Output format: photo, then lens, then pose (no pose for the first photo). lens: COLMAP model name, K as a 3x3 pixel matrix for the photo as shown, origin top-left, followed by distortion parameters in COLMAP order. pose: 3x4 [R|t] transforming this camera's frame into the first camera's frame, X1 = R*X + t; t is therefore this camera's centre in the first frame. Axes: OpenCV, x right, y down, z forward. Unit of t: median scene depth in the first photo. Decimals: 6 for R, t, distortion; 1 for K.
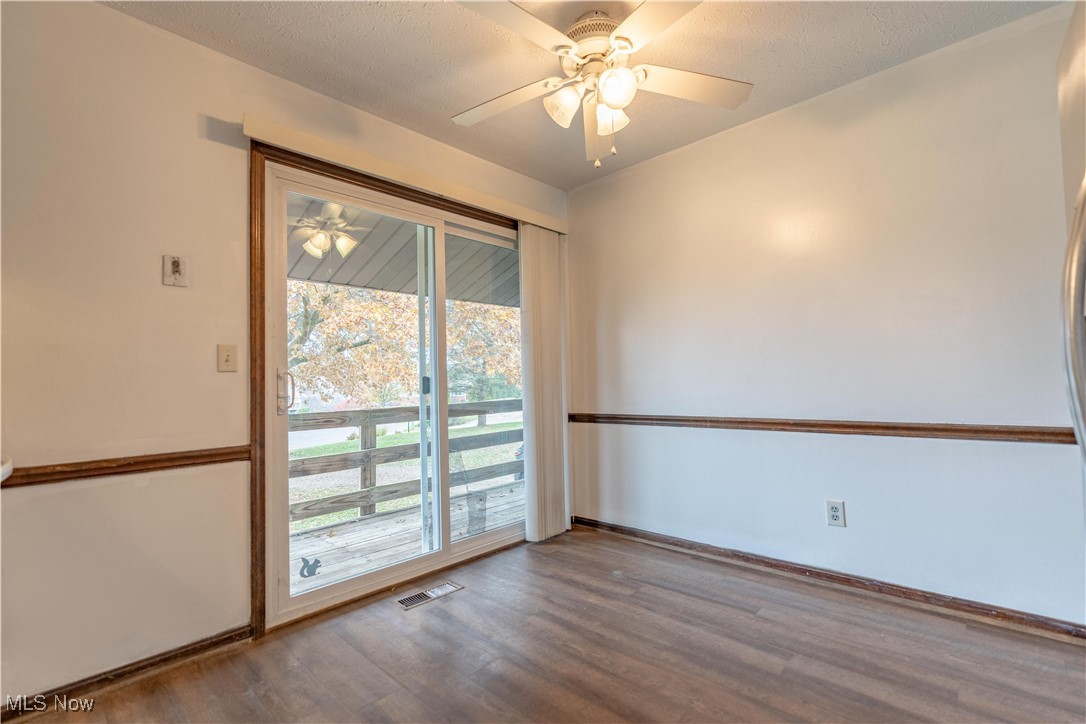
lens RADIAL K [[513.1, 0, 543.0], [0, 513.1, 362.0], [0, 0, 1]] dist [0.001311, 0.000394]
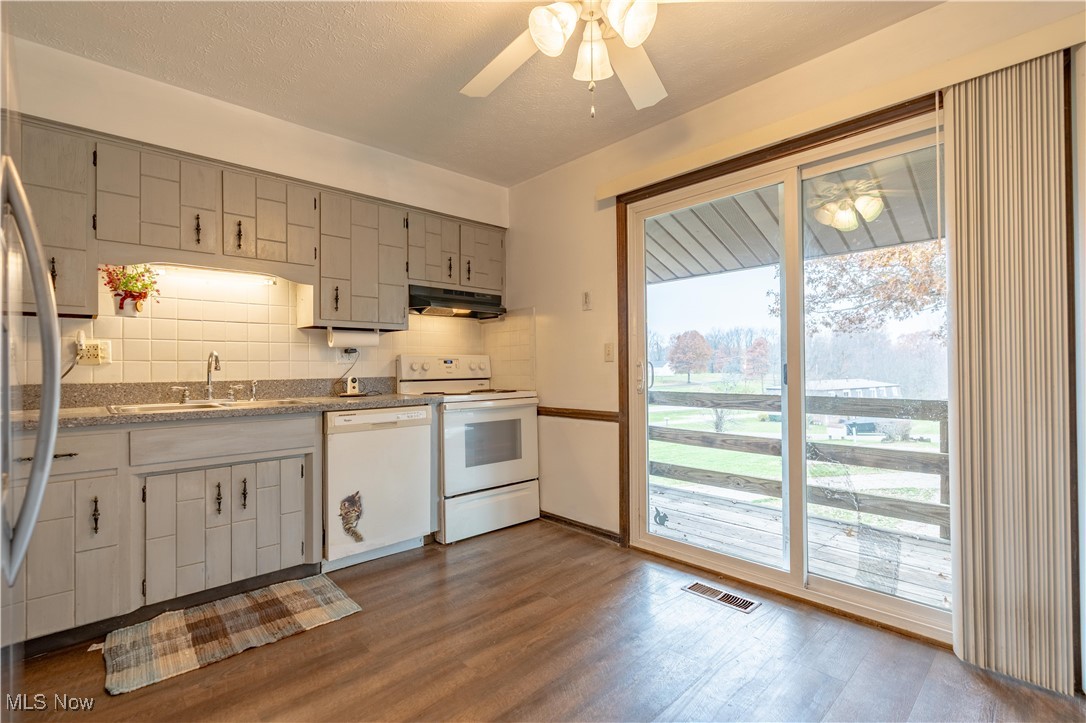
lens RADIAL K [[487.7, 0, 543.0], [0, 487.7, 361.5], [0, 0, 1]] dist [-0.001355, 0.000019]
pose [[-0.071376, 0.004842, -0.997438, 0.699644], [0.045069, 0.998983, 0.001624, 0.008742], [0.996431, -0.044838, -0.071521, 0.773925]]
